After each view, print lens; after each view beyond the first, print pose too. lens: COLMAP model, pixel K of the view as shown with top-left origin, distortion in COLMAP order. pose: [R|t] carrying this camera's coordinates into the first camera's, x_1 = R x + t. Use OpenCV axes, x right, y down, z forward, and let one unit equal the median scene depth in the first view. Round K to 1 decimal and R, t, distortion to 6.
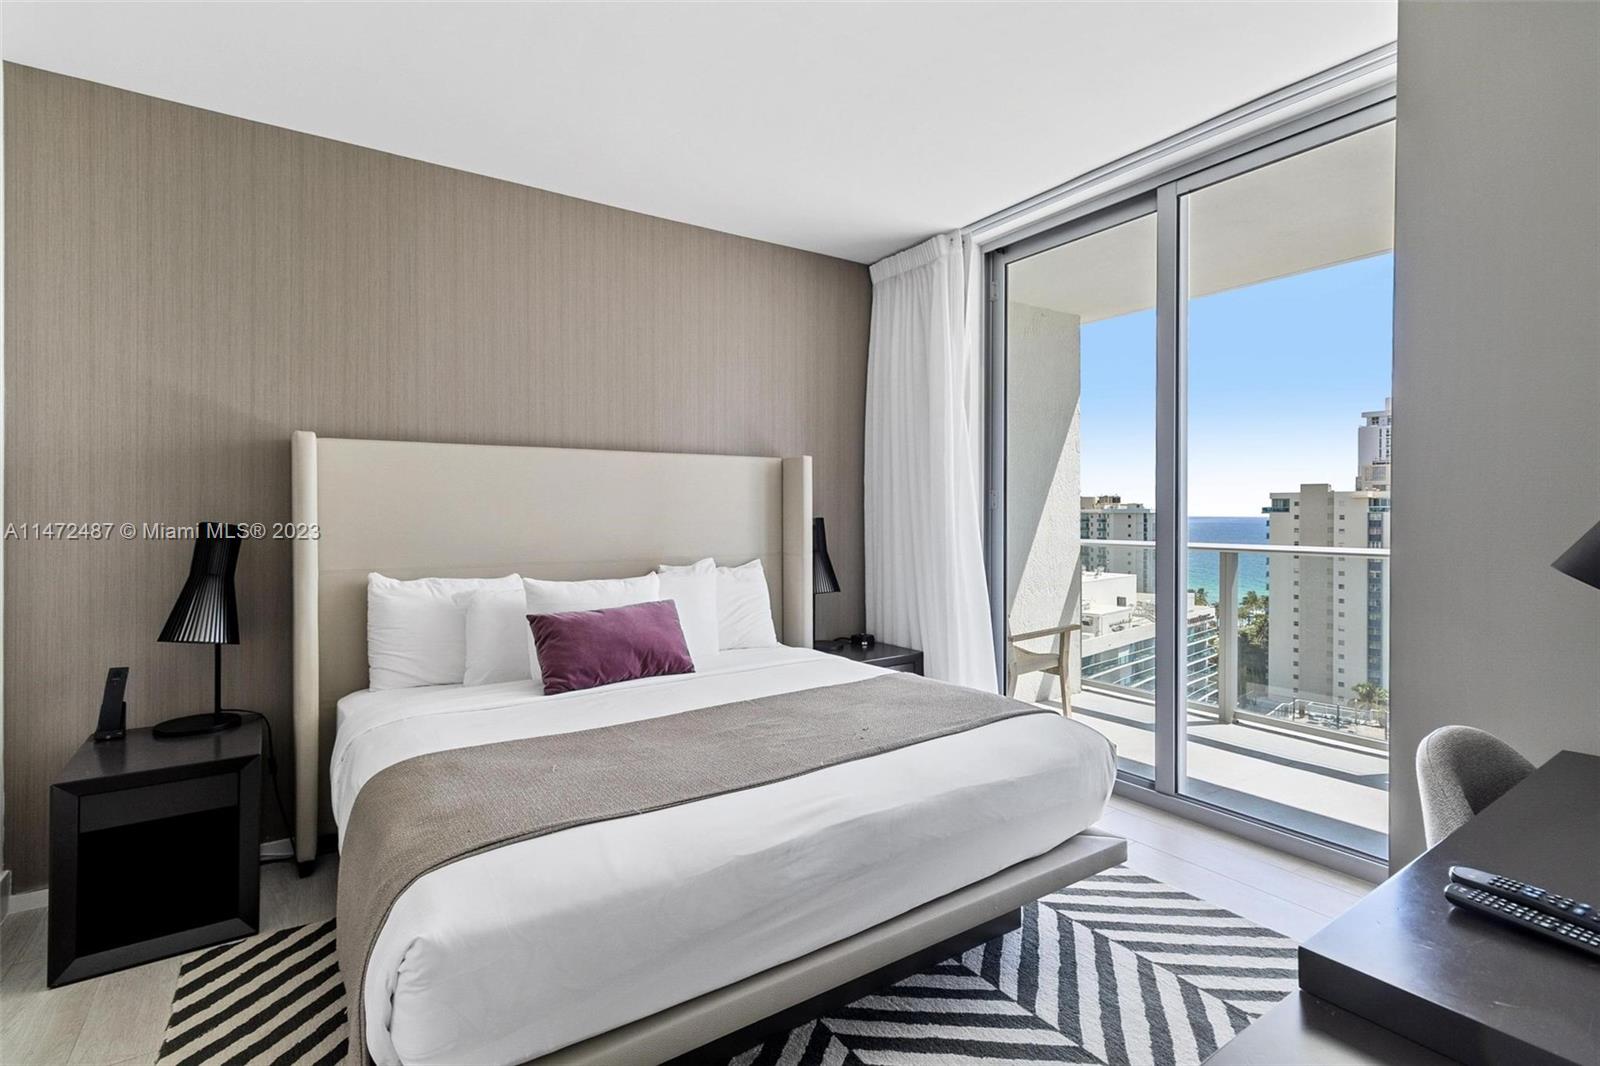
lens RADIAL K [[751.1, 0, 807.8], [0, 751.1, 517.5], [0, 0, 1]] dist [0.001692, 0.001940]
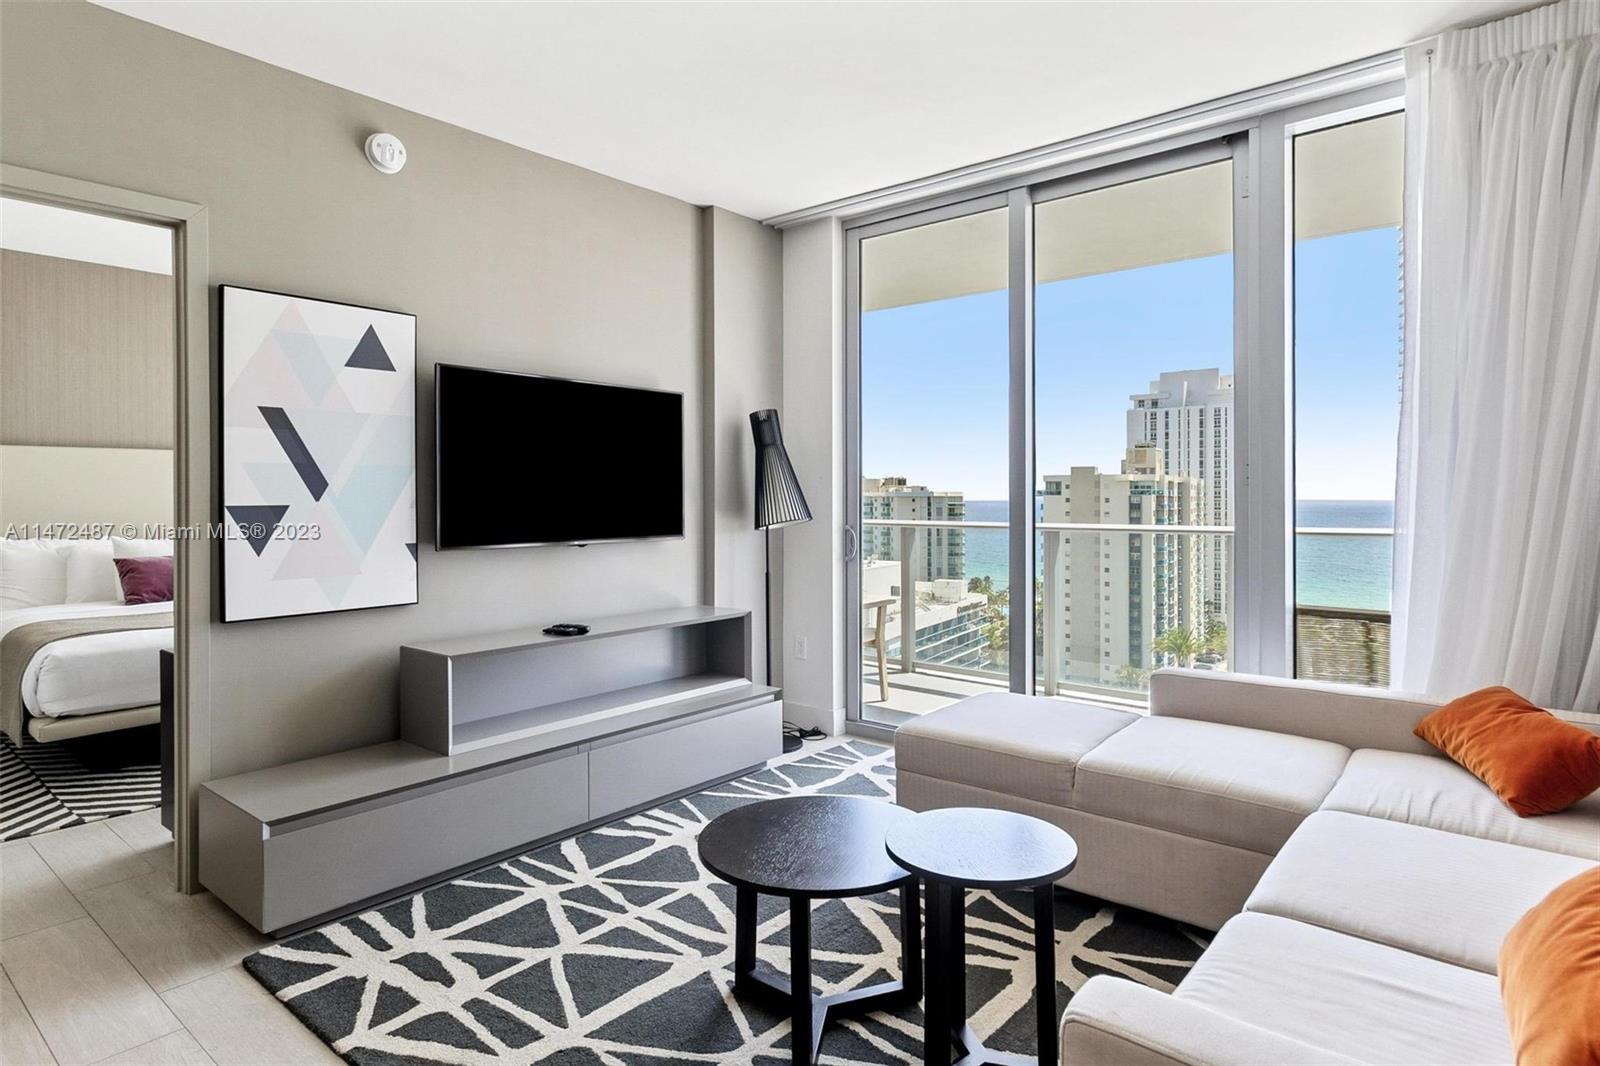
lens RADIAL K [[886.9, 0, 811.6], [0, 886.9, 497.1], [0, 0, 1]] dist [-0.001052, 0.002130]
pose [[0.959951, -0.002465, 0.280156, 0.315134], [0.004095, 0.999978, -0.005232, 0.010023], [-0.280137, 0.006170, 0.959940, -0.738075]]
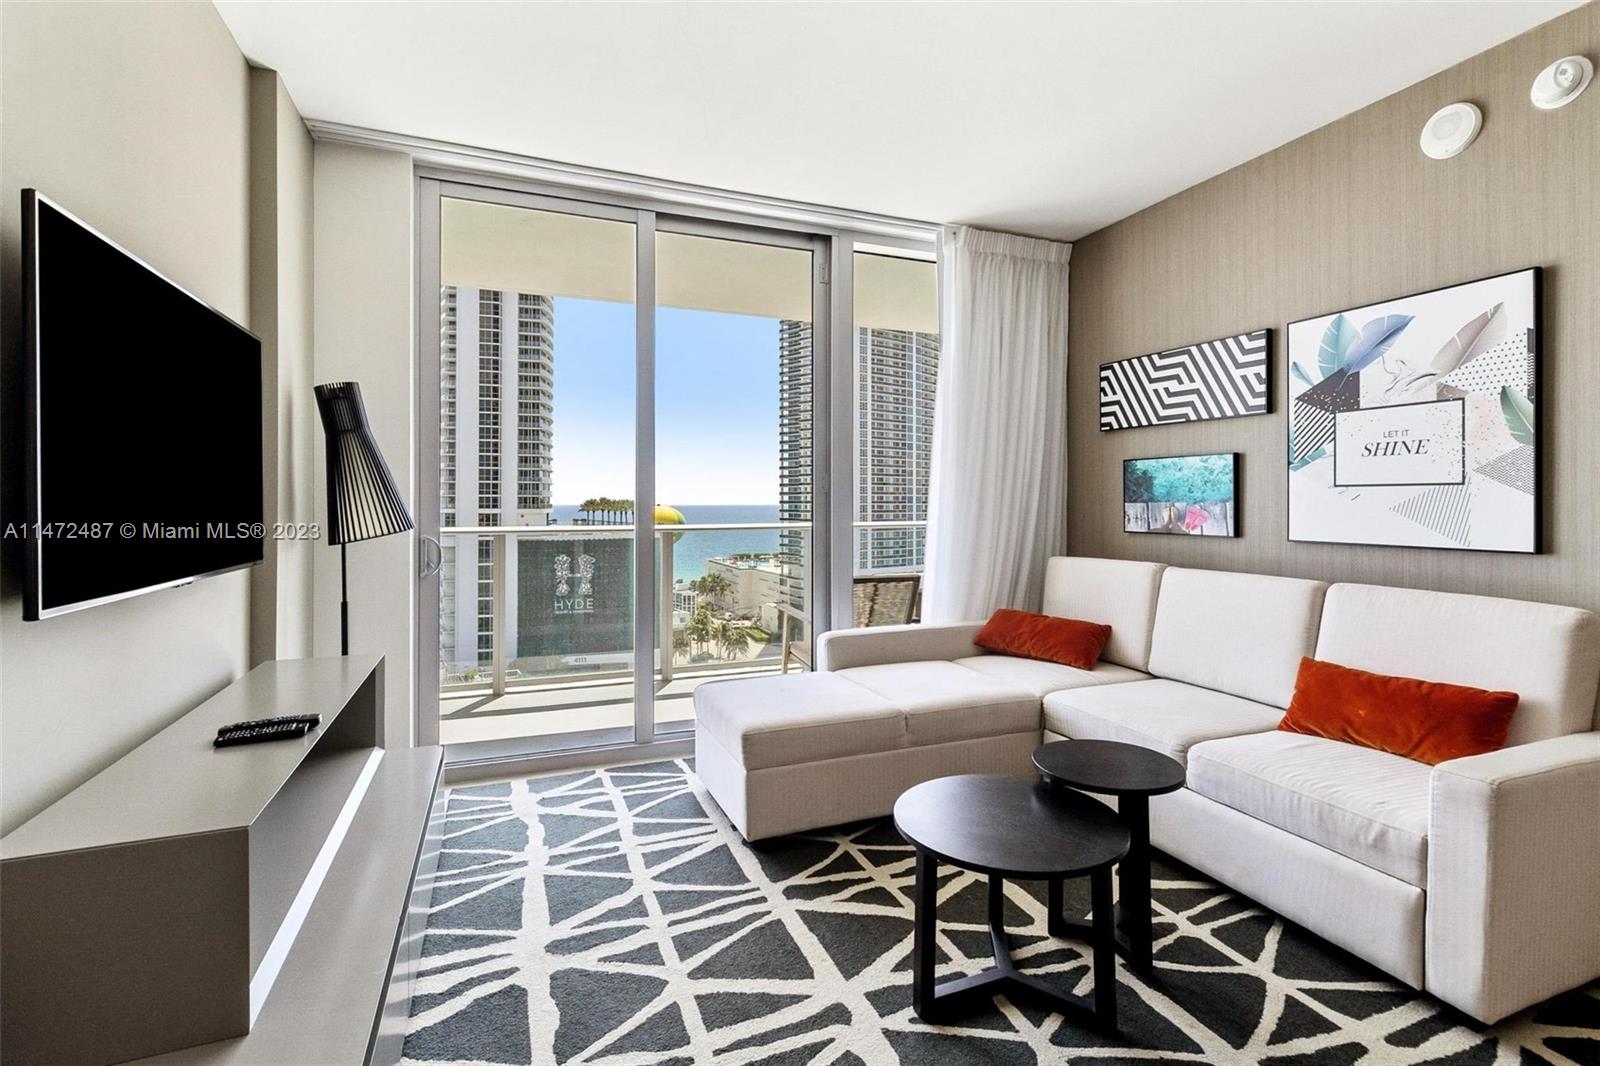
lens RADIAL K [[751.1, 0, 809.3], [0, 751.1, 502.8], [0, 0, 1]] dist [0.001692, 0.001940]
pose [[0.208145, -0.001066, 0.978097, 0.007032], [0.004017, 0.999992, 0.000235, 0.008367], [-0.978090, 0.003880, 0.208147, -0.263816]]
